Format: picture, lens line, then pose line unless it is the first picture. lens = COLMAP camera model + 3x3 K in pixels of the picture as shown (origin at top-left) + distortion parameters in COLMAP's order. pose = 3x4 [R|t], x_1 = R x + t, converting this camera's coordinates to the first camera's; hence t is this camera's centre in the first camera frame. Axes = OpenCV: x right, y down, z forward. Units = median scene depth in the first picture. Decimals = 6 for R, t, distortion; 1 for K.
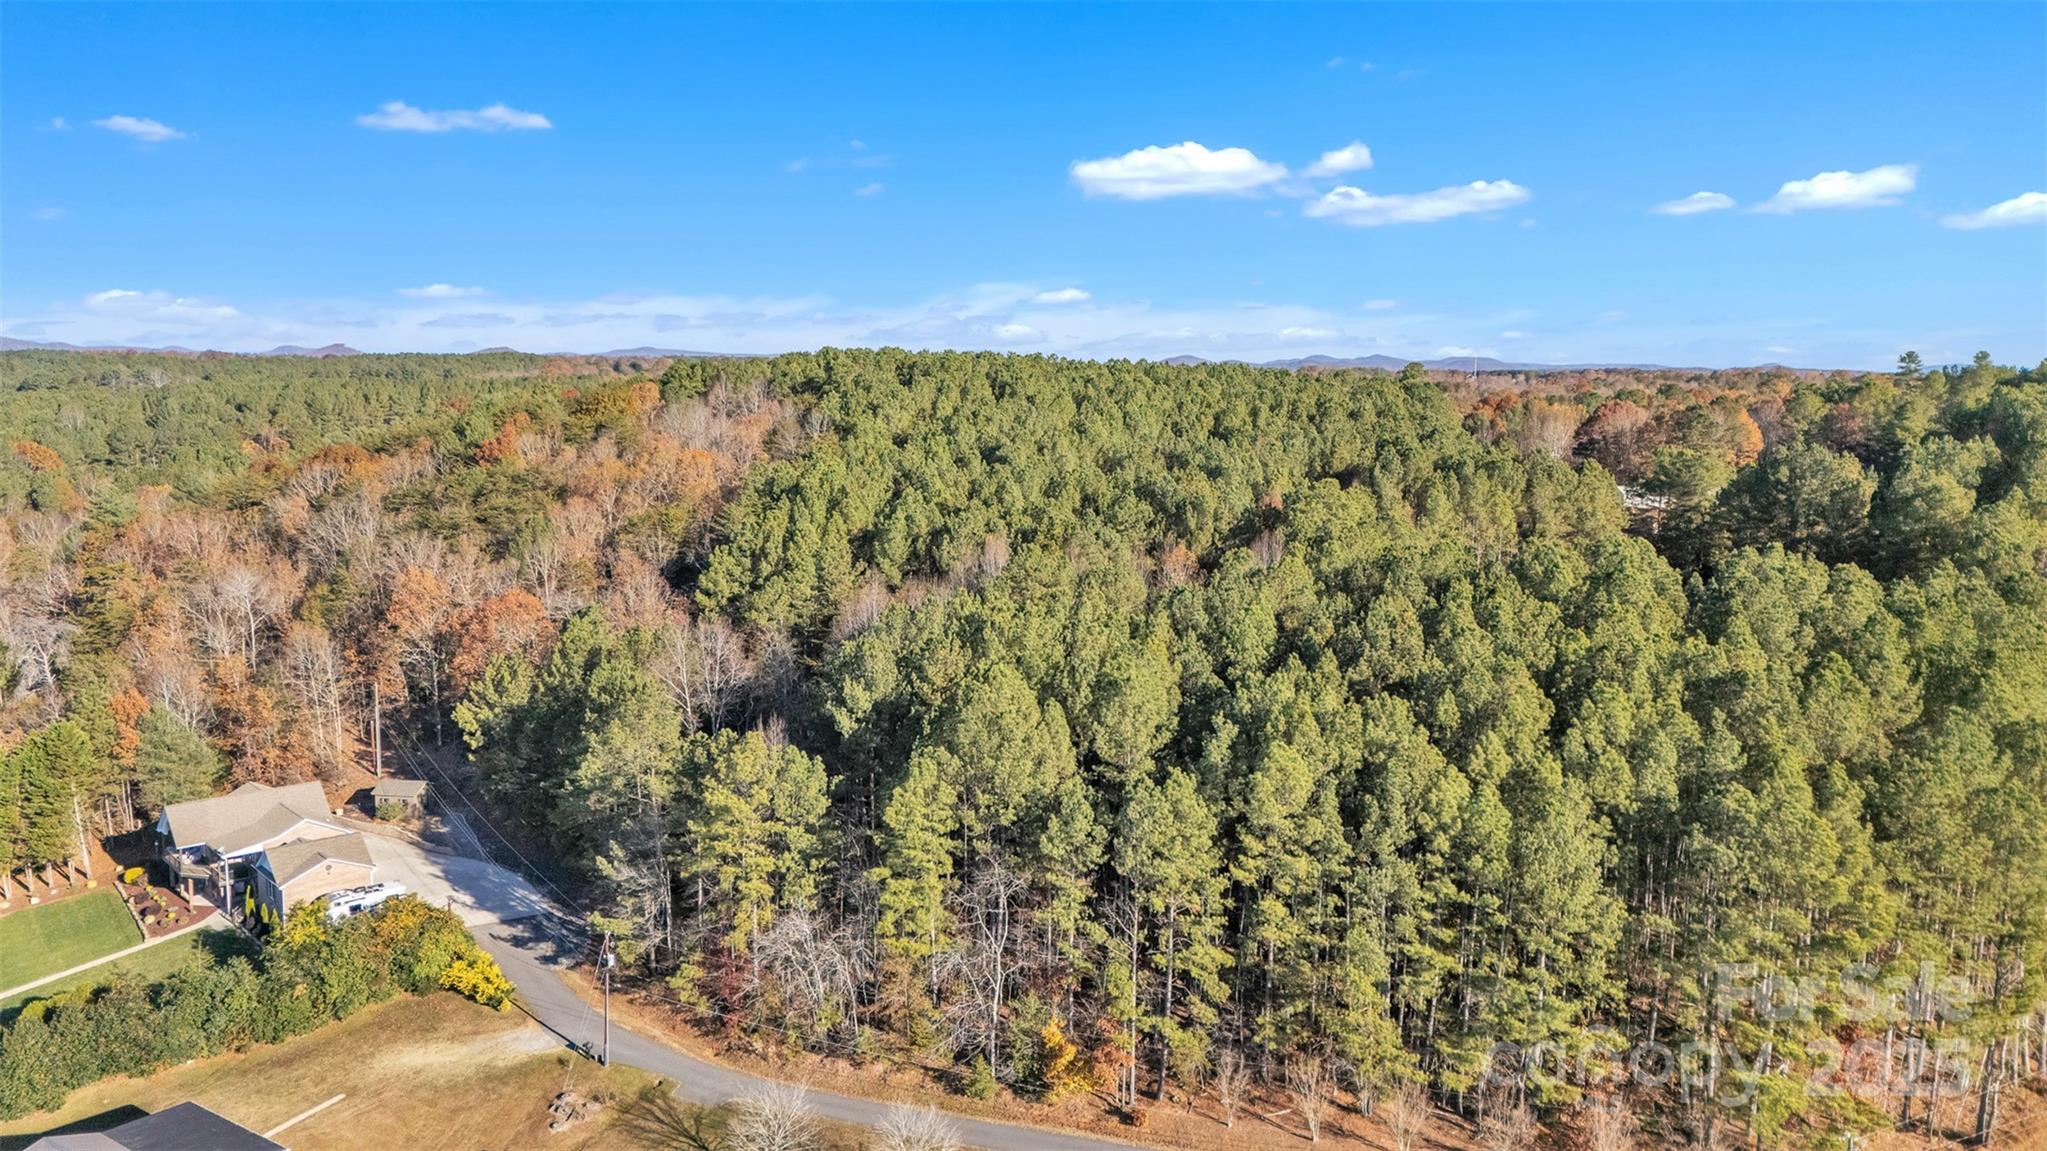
lens RADIAL K [[1579.0, 0, 1004.2], [0, 1579.0, 562.1], [0, 0, 1]] dist [0.043477, -0.051440]
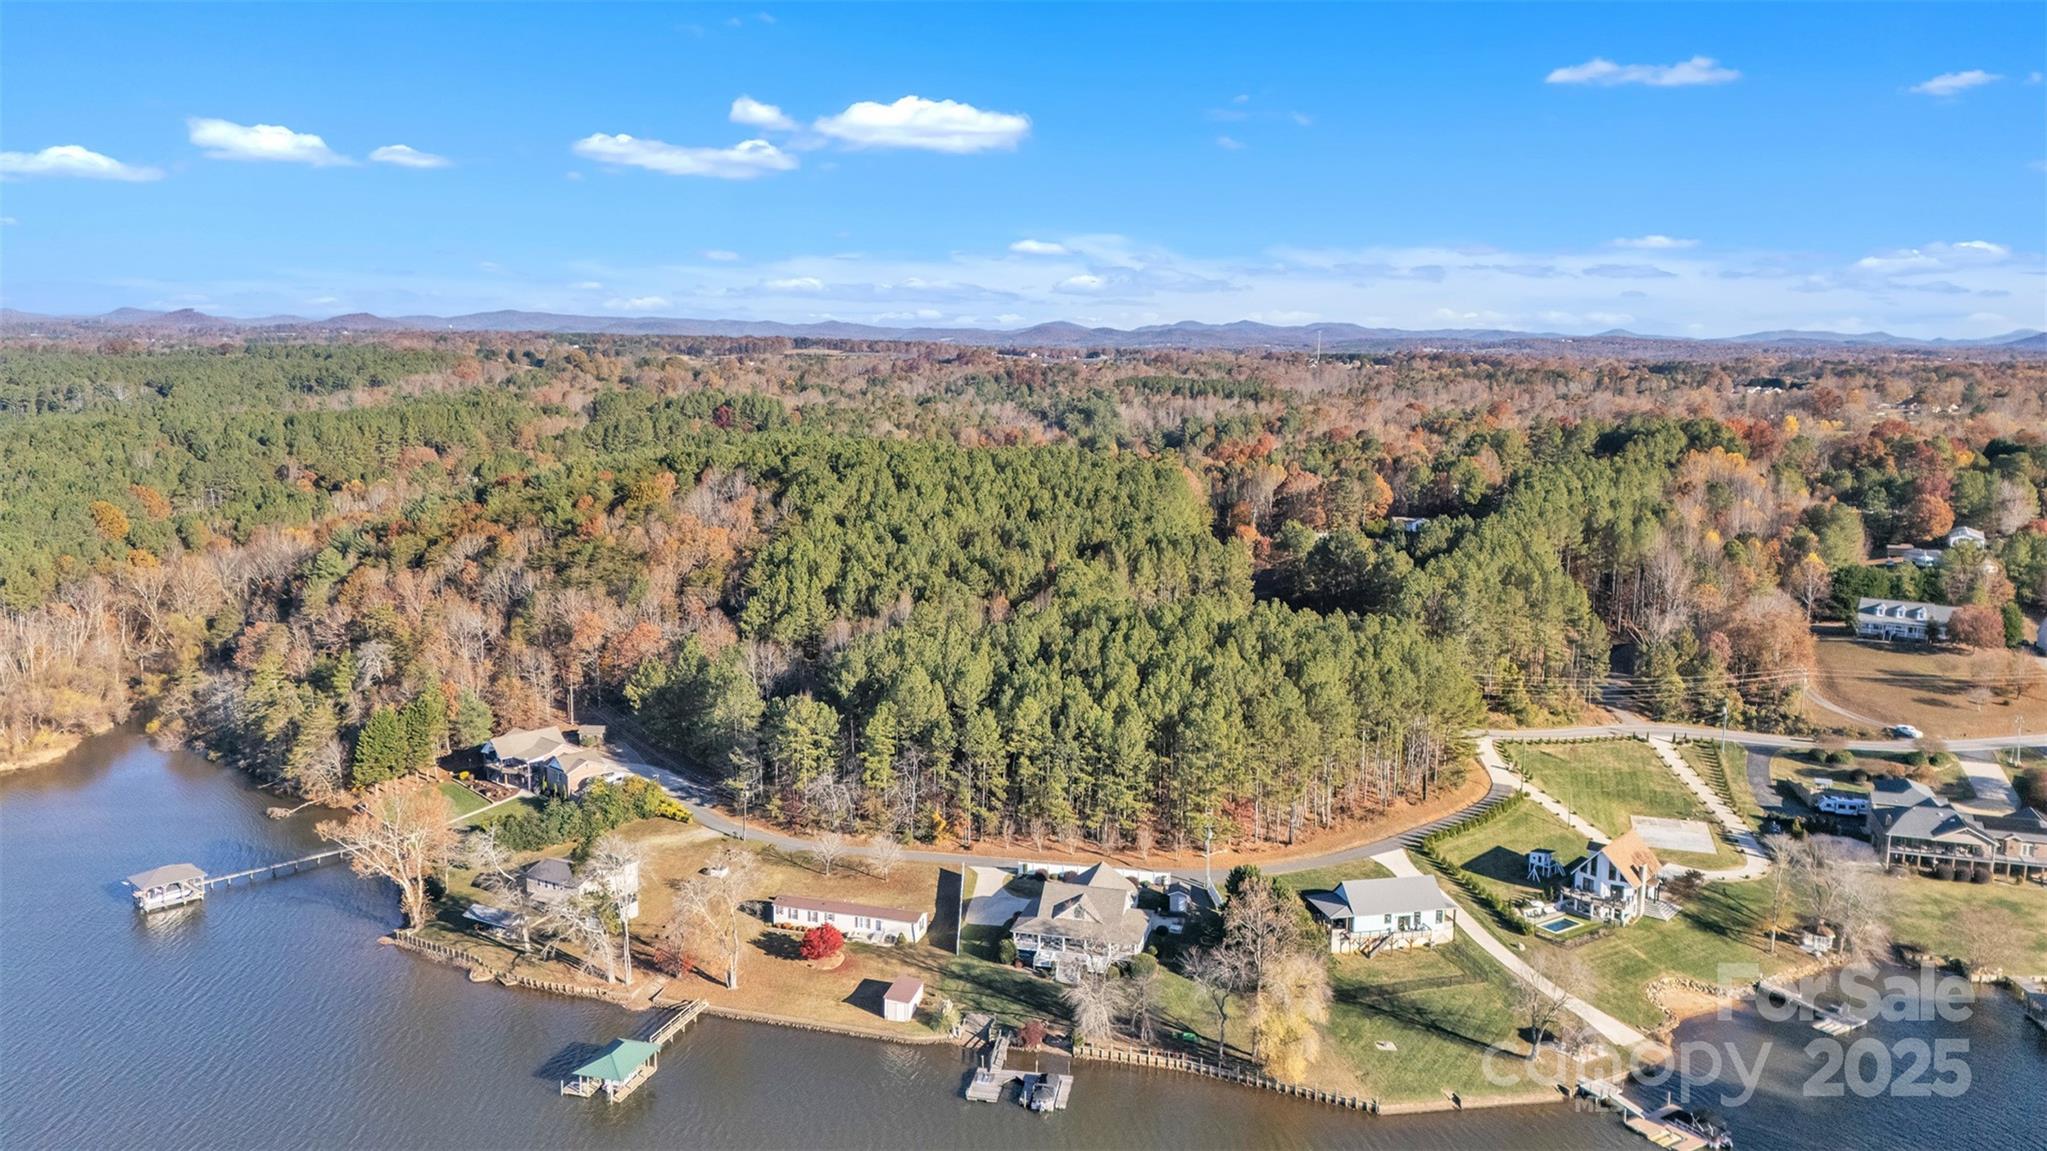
lens RADIAL K [[1579.0, 0, 1042.8], [0, 1579.0, 574.8], [0, 0, 1]] dist [0.043477, -0.051440]
pose [[0.994669, -0.010755, 0.102561, -0.042497], [0.007505, 0.999459, 0.032019, -0.122101], [-0.102850, -0.031079, 0.994211, -1.145309]]
